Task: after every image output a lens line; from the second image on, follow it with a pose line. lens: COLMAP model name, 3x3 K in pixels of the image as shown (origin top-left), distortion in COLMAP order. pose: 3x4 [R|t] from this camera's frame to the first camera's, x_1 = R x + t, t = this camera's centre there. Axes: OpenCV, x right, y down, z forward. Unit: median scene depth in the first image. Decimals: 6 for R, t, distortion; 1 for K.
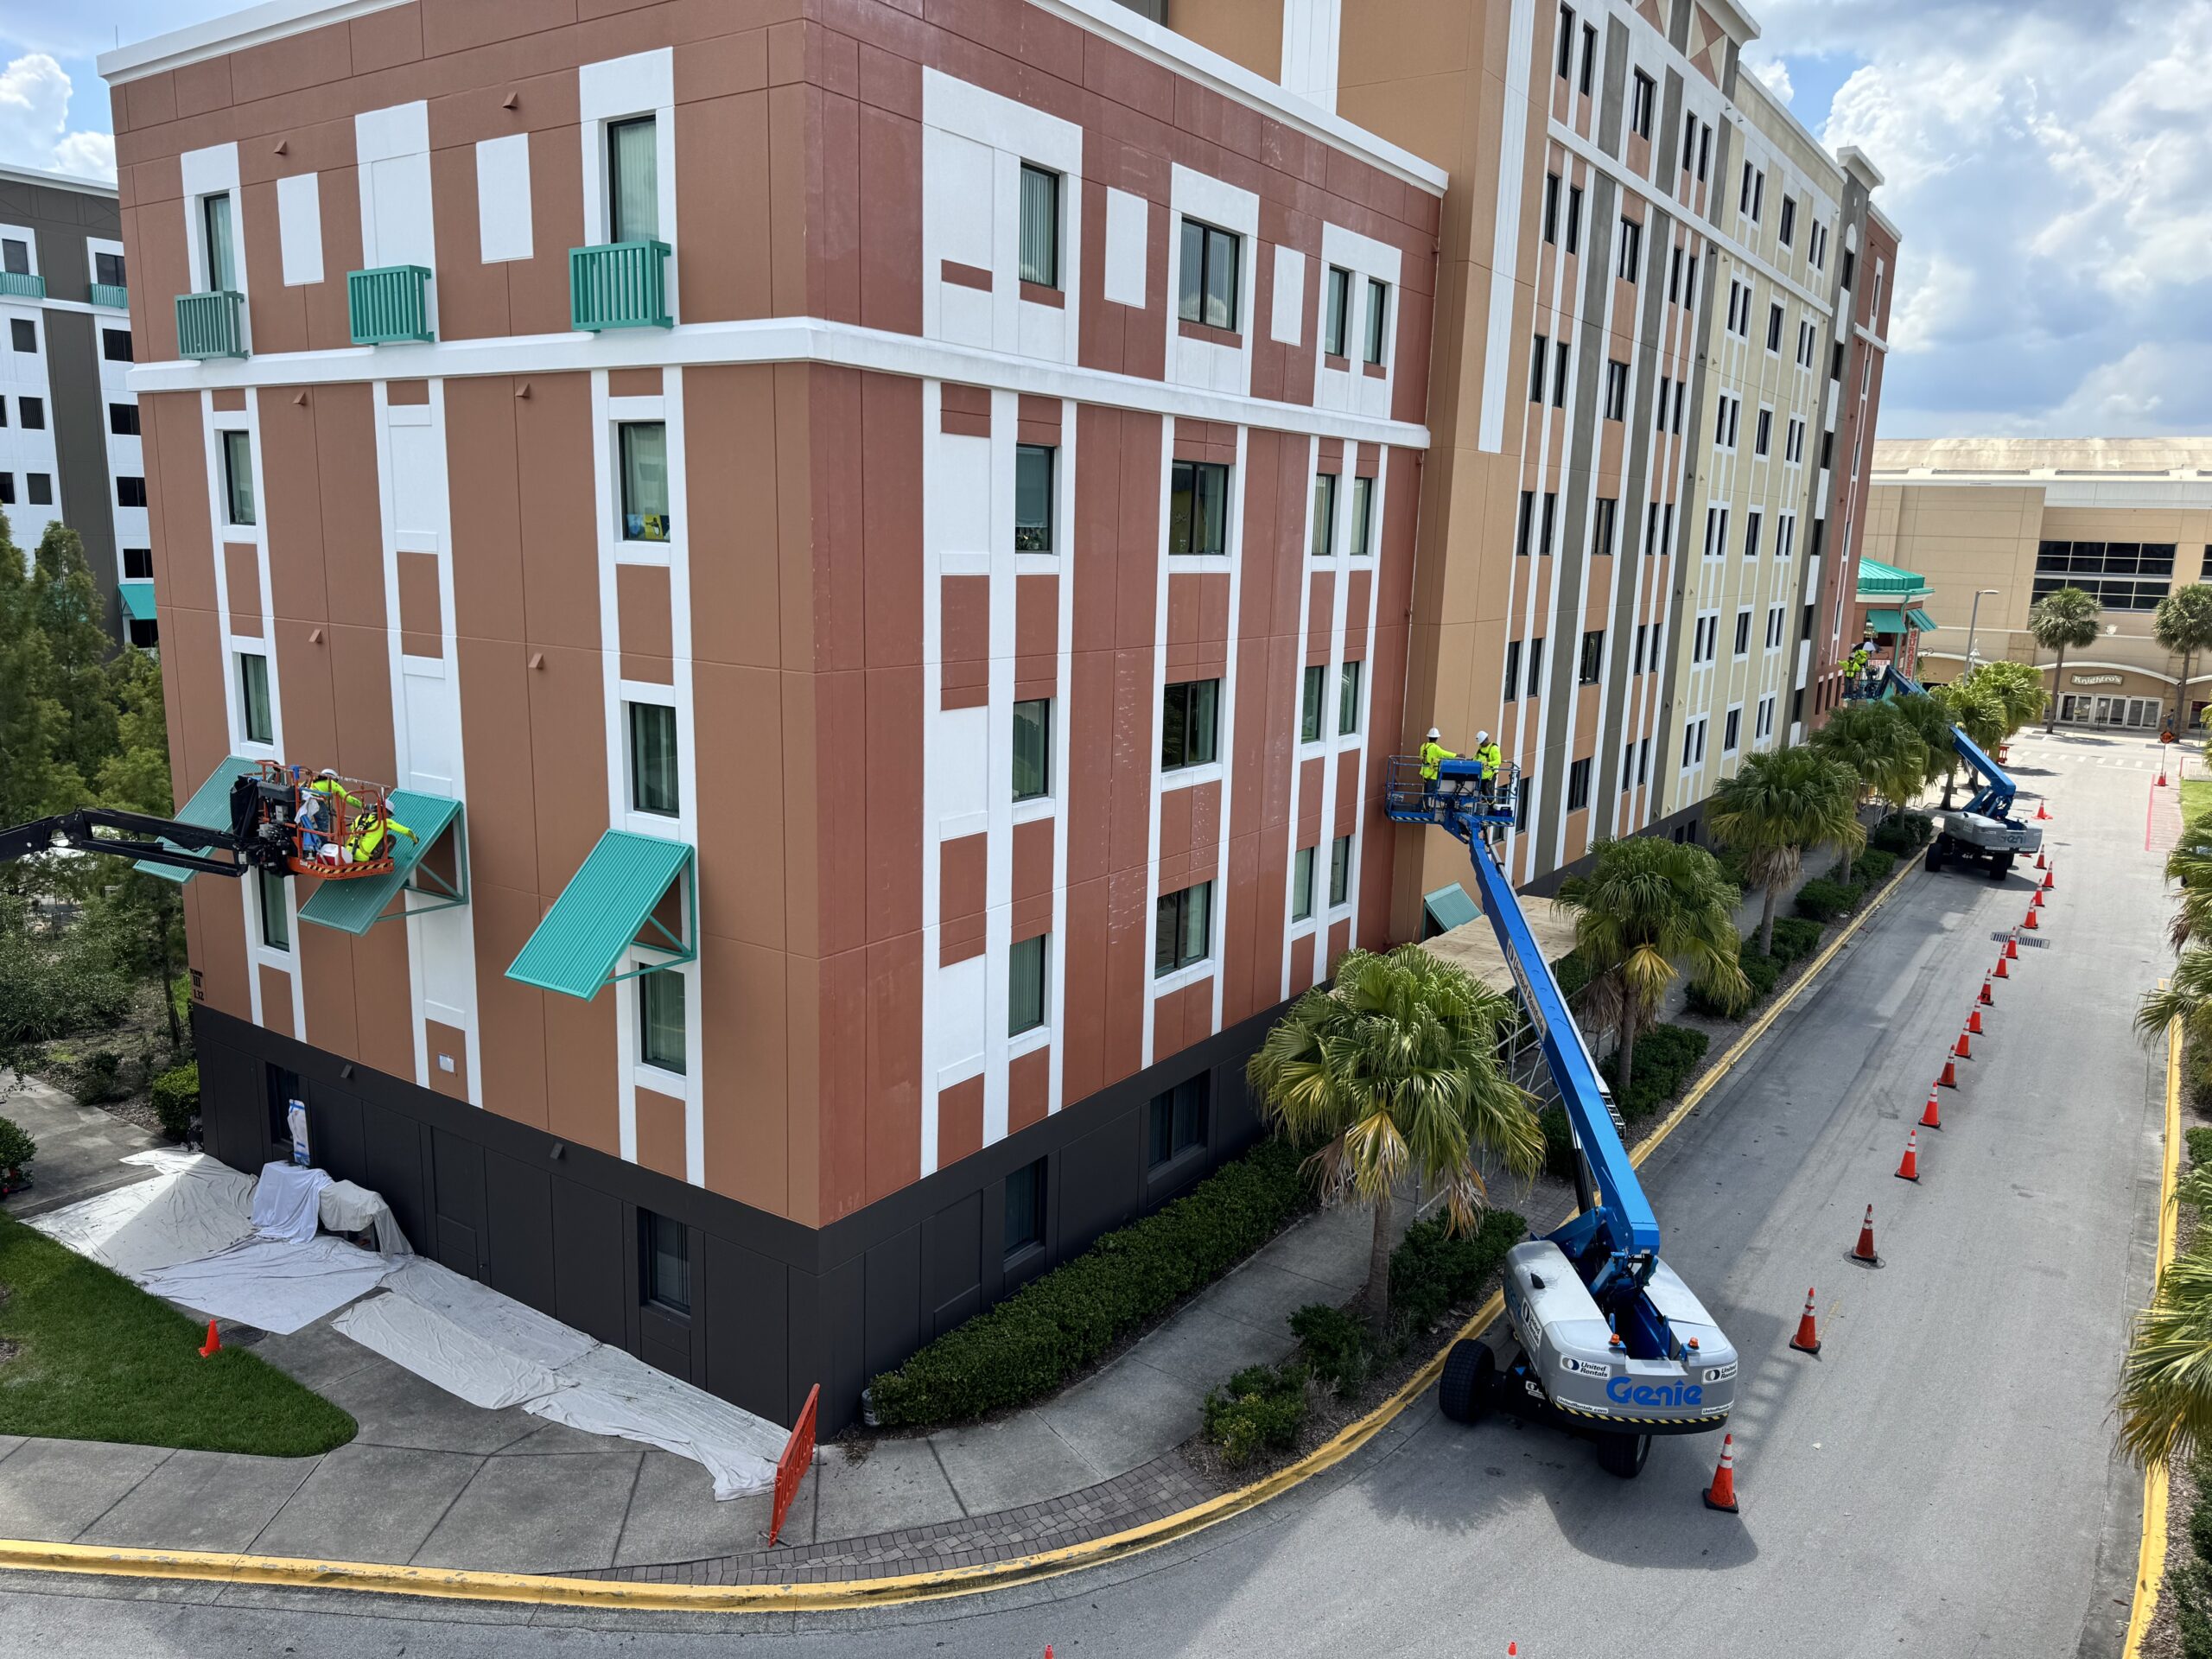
lens RADIAL K [[1535.3, 0, 1114.0], [0, 1535.3, 825.3], [0, 0, 1]] dist [0.060459, -0.035337]
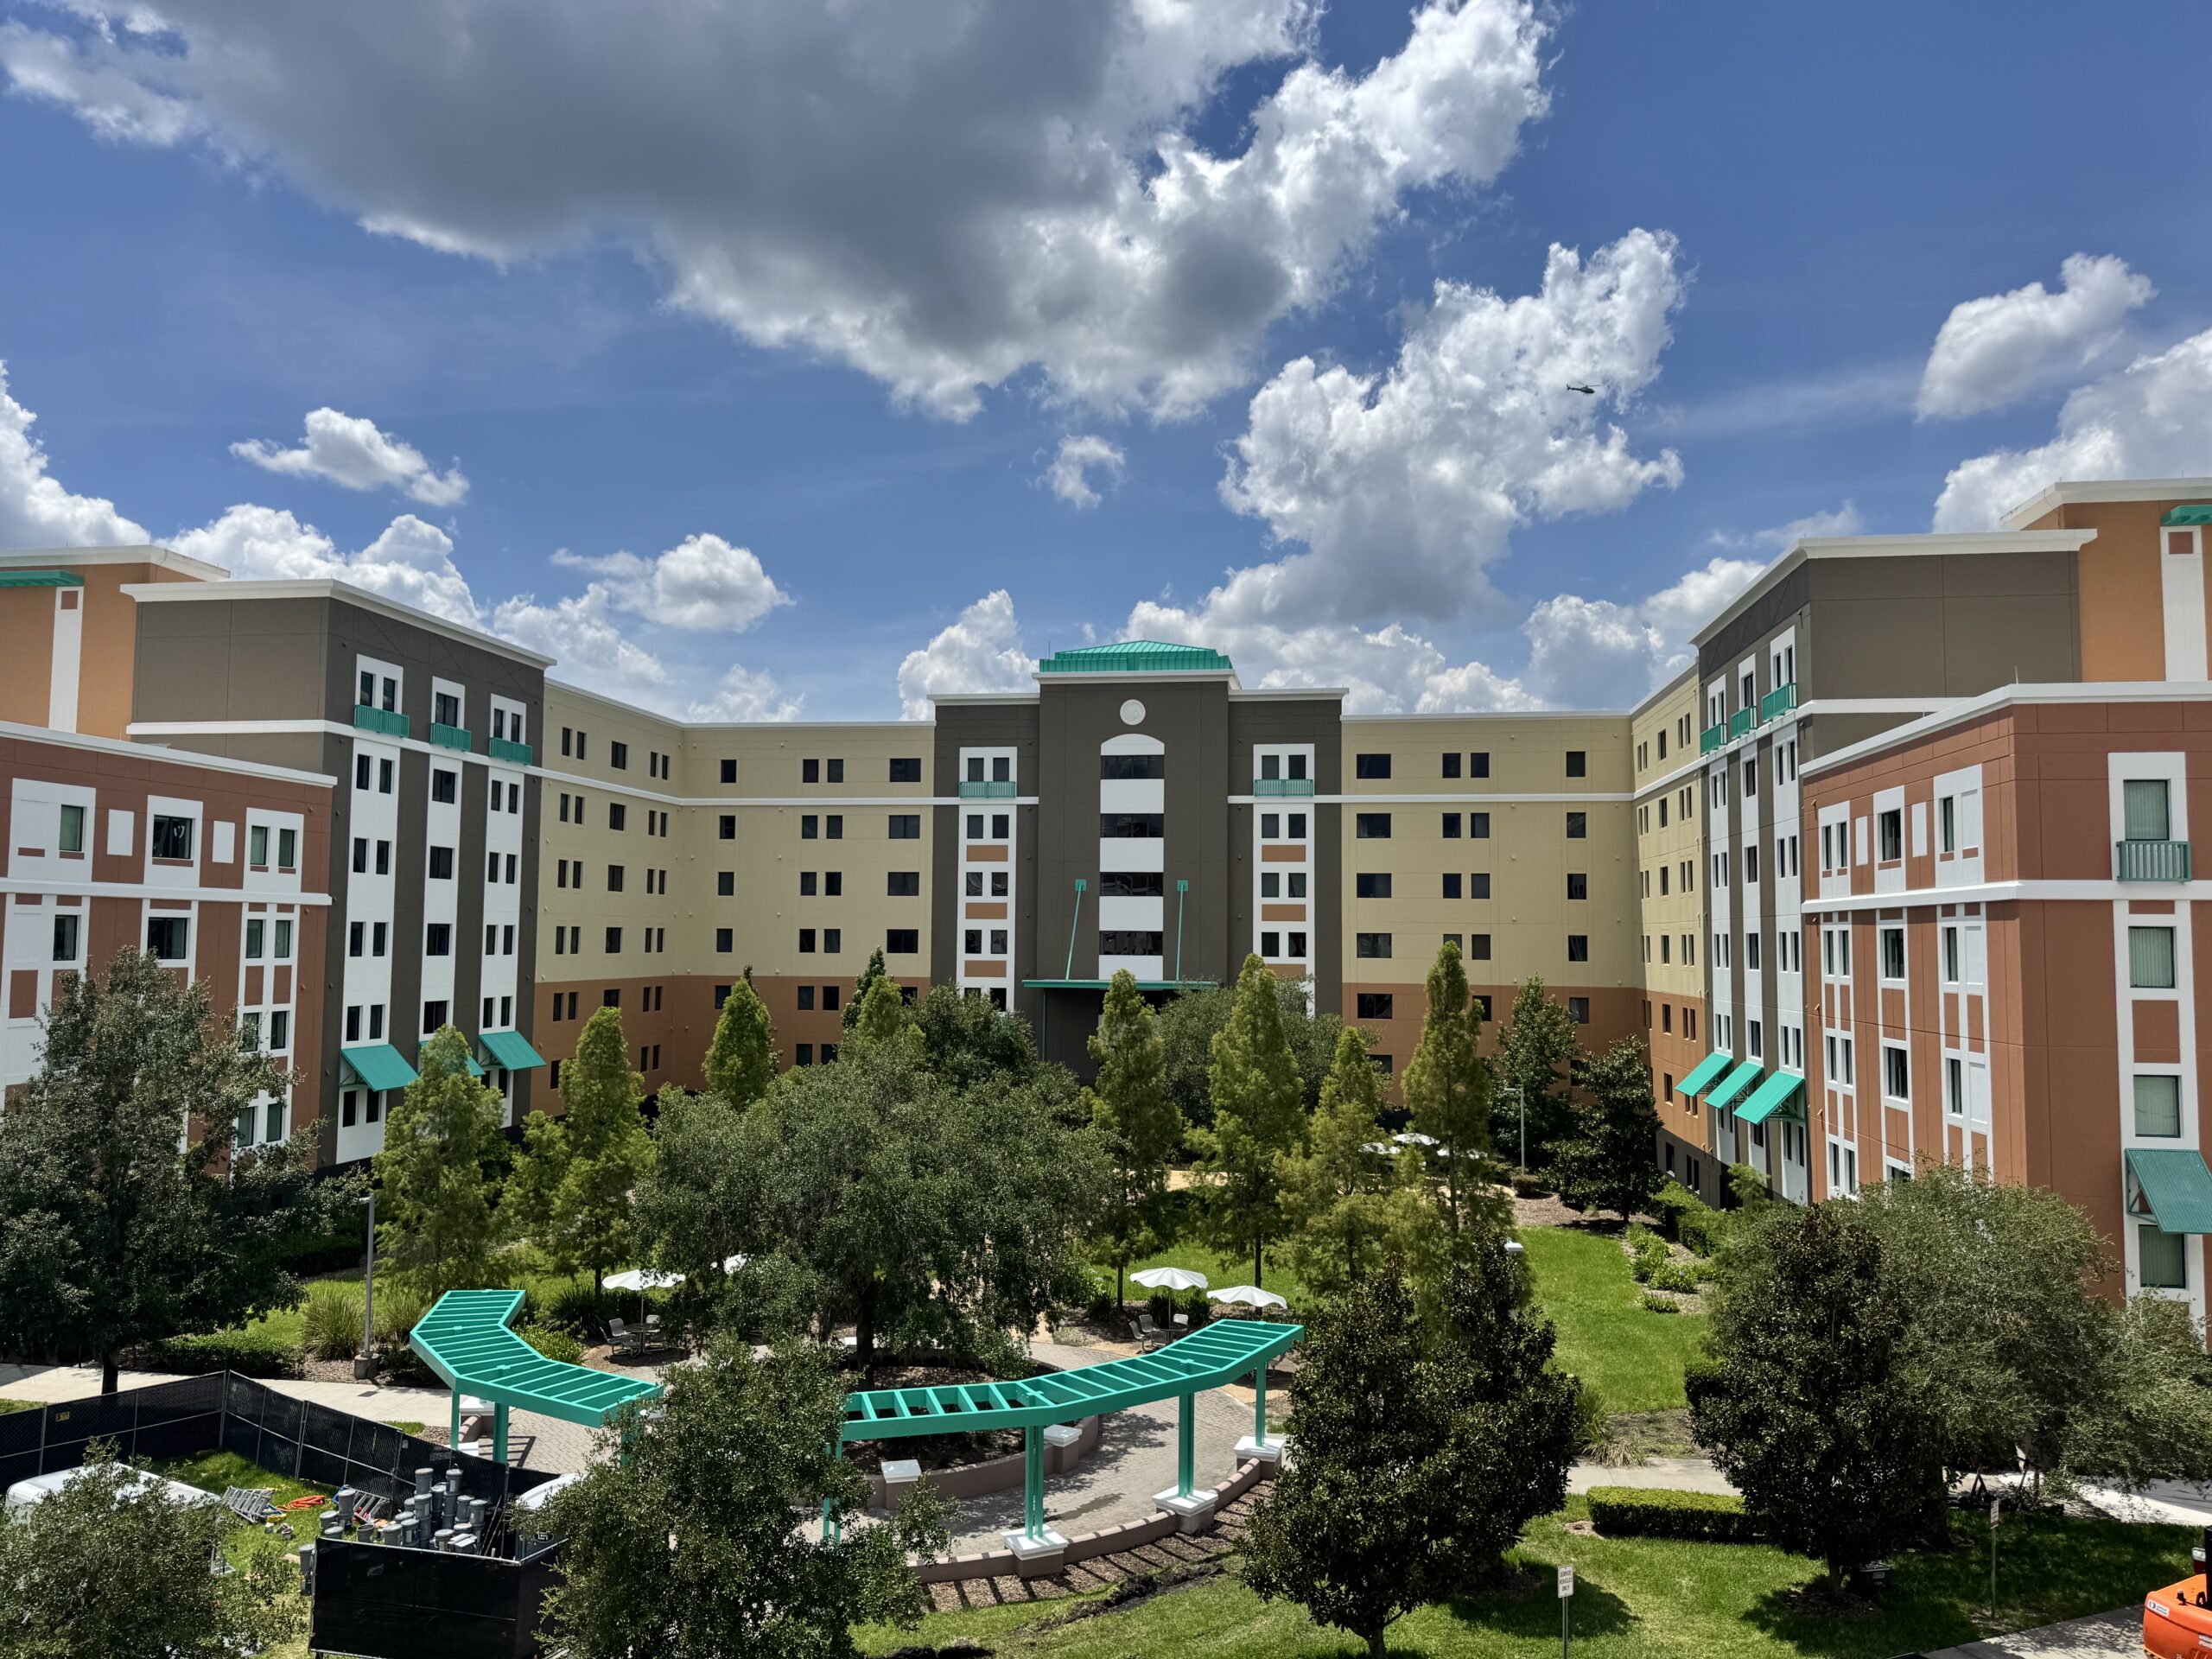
lens RADIAL K [[1535.3, 0, 1105.5], [0, 1535.3, 845.5], [0, 0, 1]] dist [0.060459, -0.035337]
pose [[0.882286, 0.010057, 0.470605, -1.831375], [0.102610, 0.971619, -0.213136, -0.091800], [-0.459393, 0.236336, 0.856215, 0.107625]]
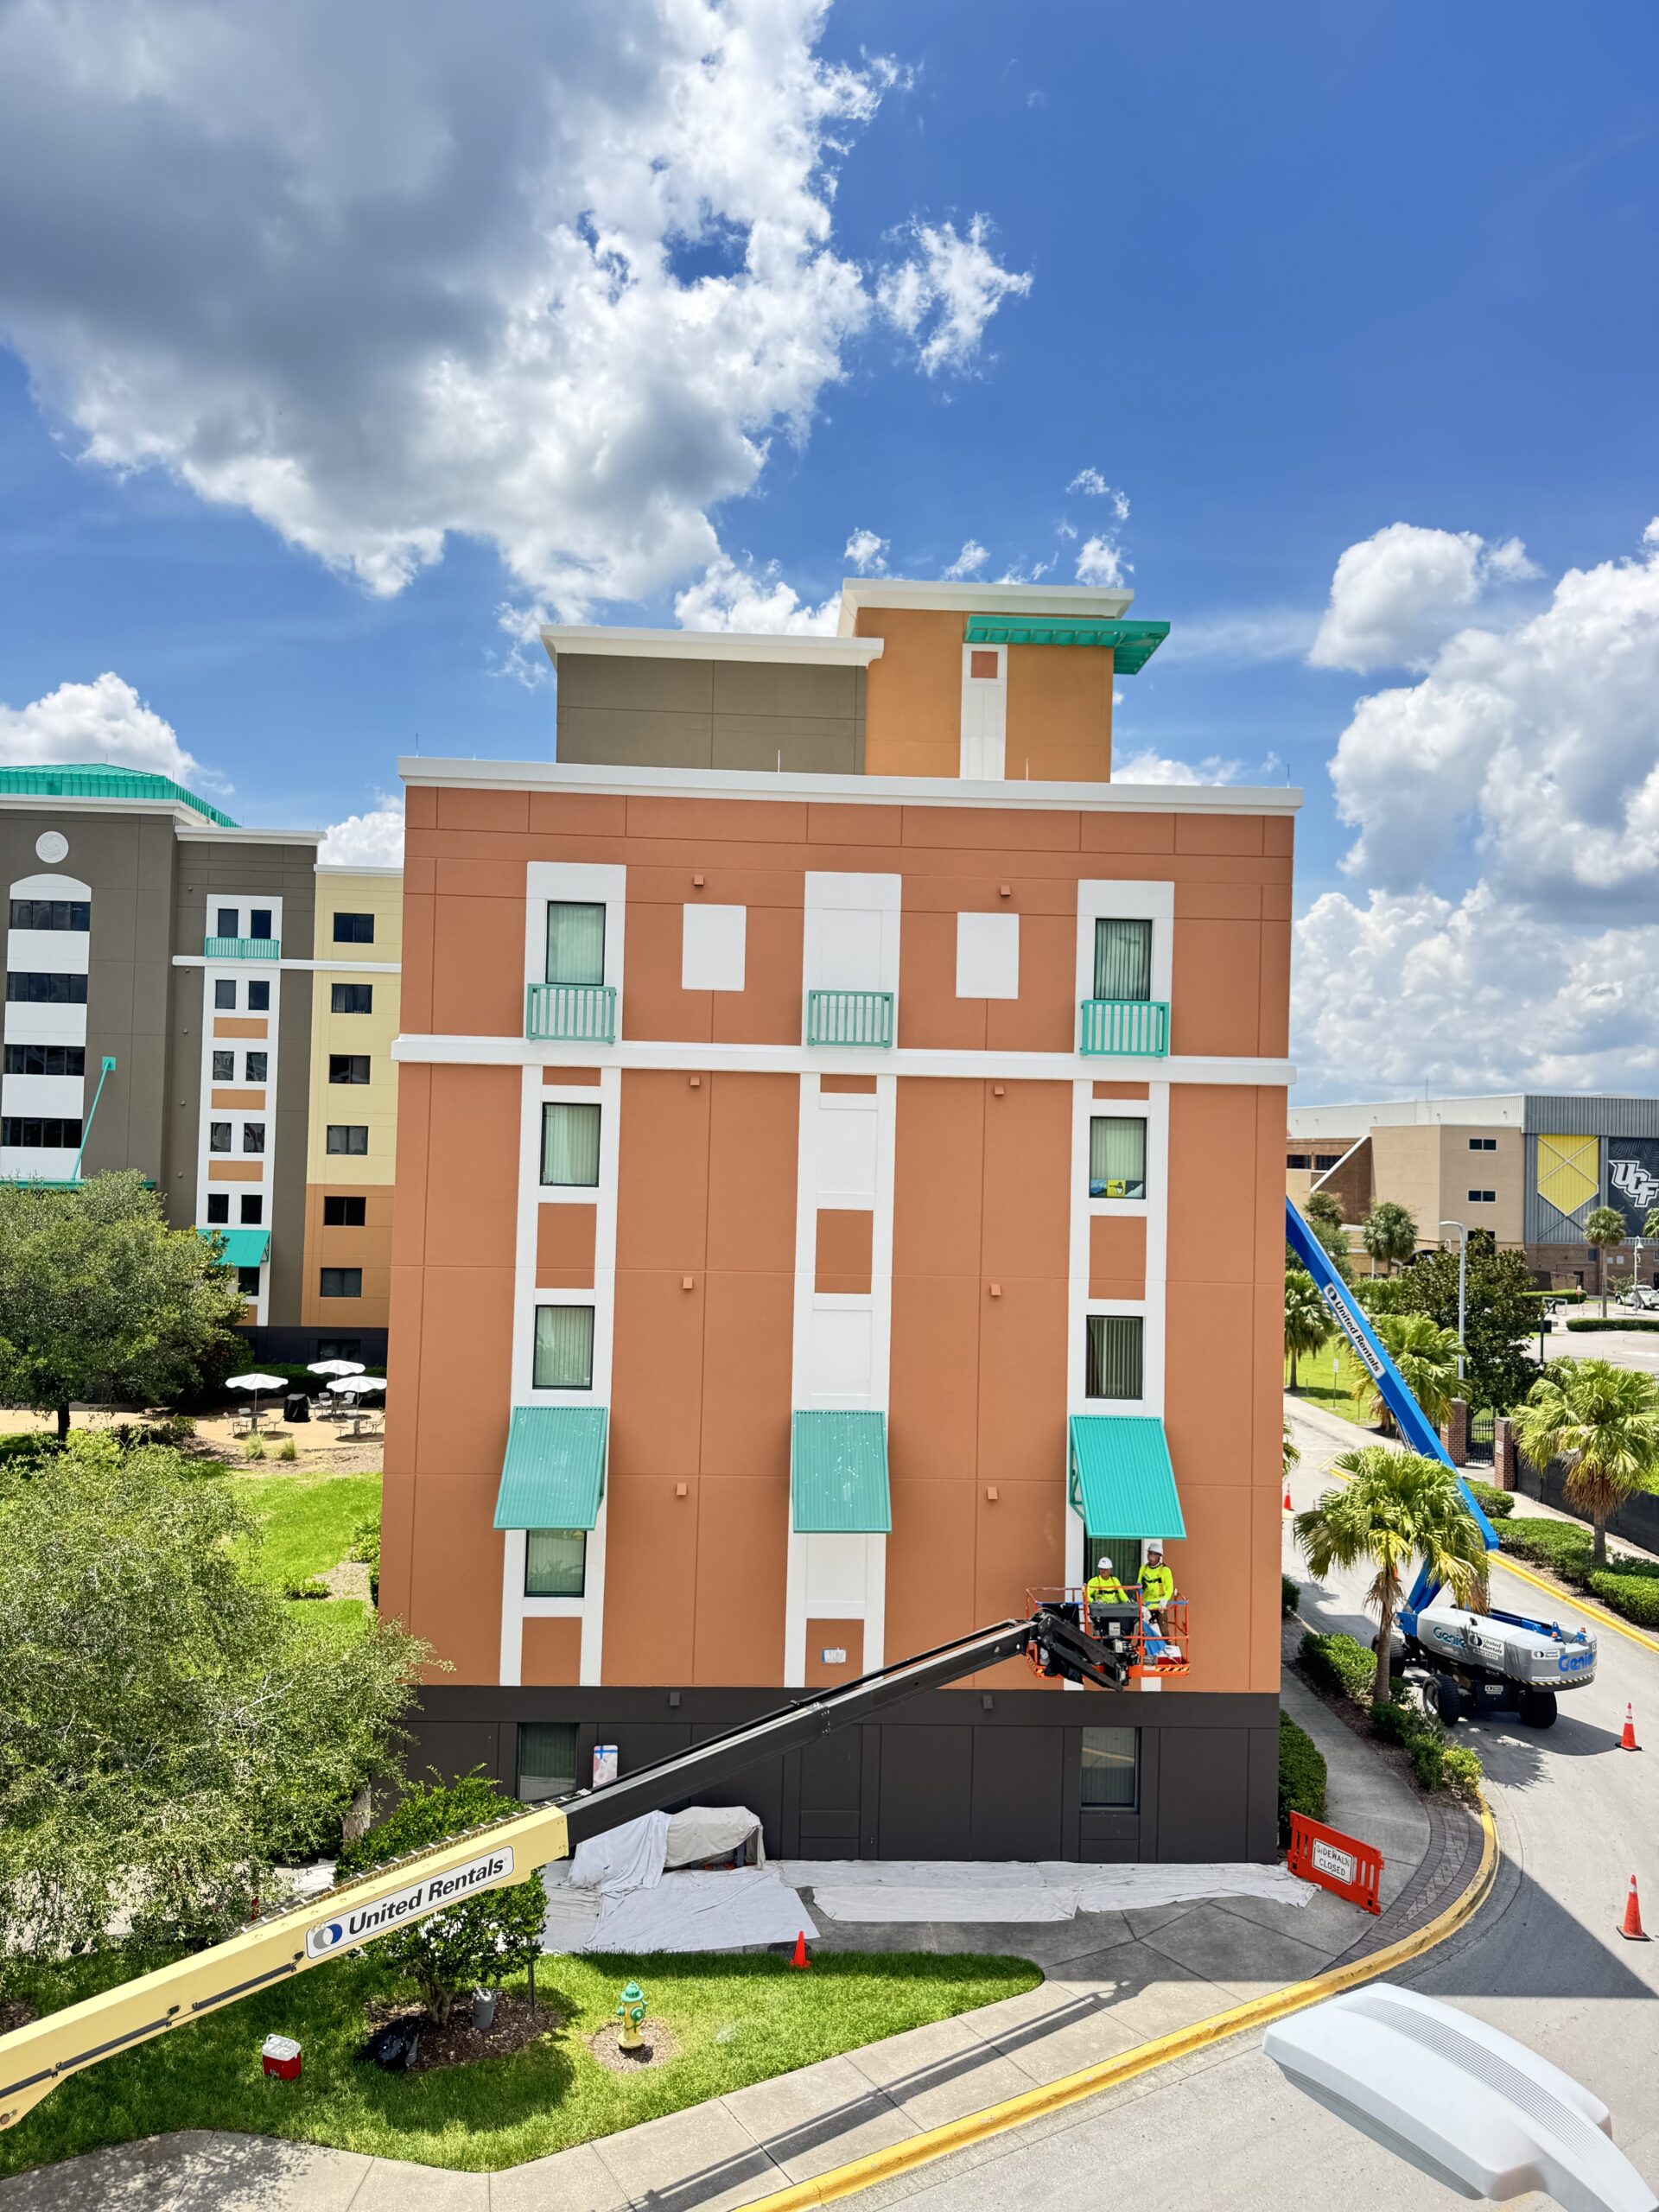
lens RADIAL K [[1535.3, 0, 835.4], [0, 1535.3, 1101.7], [0, 0, 1]] dist [0.060459, -0.035337]
pose [[0.789496, 0.016267, 0.613540, -1.313219], [0.108395, 0.980240, -0.165470, -0.064730], [-0.604108, 0.197143, 0.772133, 0.059705]]
